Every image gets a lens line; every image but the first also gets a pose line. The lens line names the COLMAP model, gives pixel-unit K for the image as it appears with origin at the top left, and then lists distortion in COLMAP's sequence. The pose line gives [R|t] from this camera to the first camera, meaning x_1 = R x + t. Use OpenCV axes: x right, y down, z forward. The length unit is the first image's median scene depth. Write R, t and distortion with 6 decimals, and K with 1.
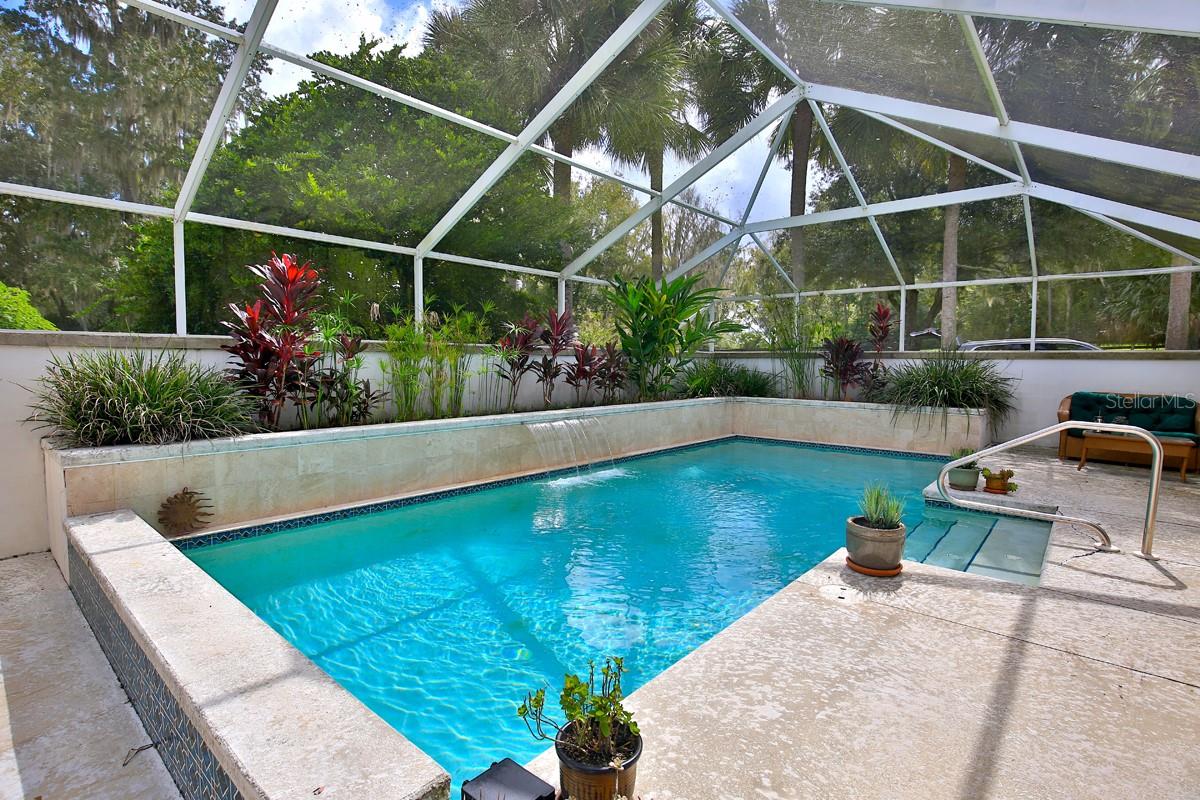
lens RADIAL K [[580.8, 0, 600.0], [0, 580.8, 400.0], [0, 0, 1]] dist [-0.030406, 0.001148]
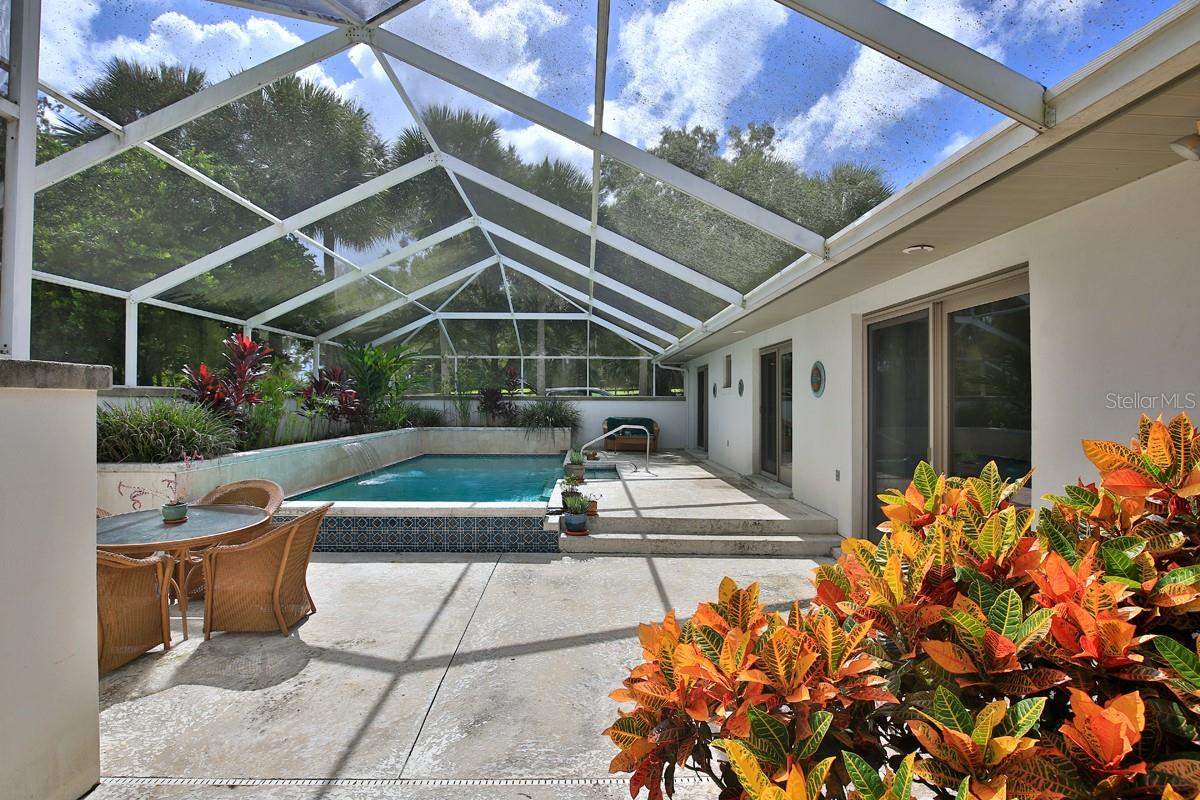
lens RADIAL K [[580.8, 0, 600.0], [0, 580.8, 400.0], [0, 0, 1]] dist [-0.030406, 0.001148]
pose [[0.738745, 0.002432, 0.673980, -0.496061], [0.036992, 0.998340, -0.044150, 0.010929], [-0.672969, 0.057548, 0.737429, -0.429947]]
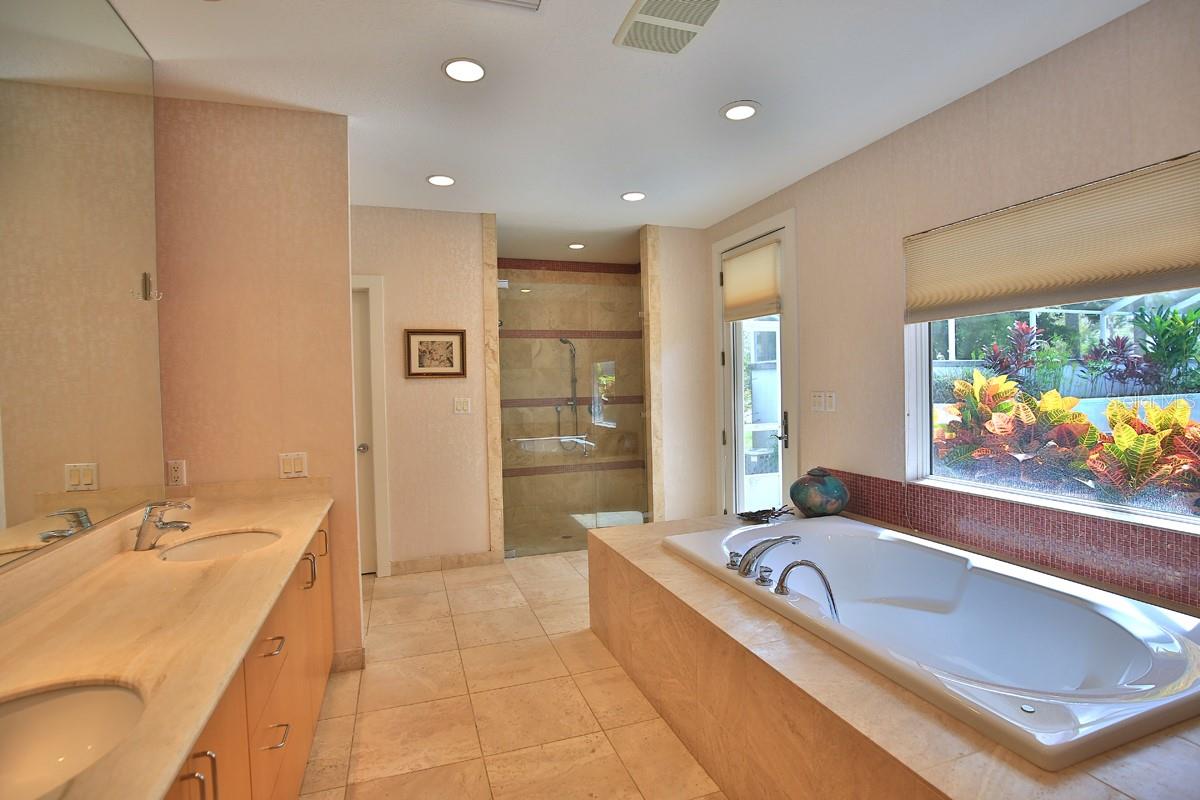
lens RADIAL K [[580.8, 0, 600.0], [0, 580.8, 400.0], [0, 0, 1]] dist [-0.030406, 0.001148]
pose [[0.864811, -0.006682, -0.502053, -0.481176], [-0.004729, 0.999759, -0.021452, 0.058742], [0.502075, 0.020926, 0.864571, -0.984903]]
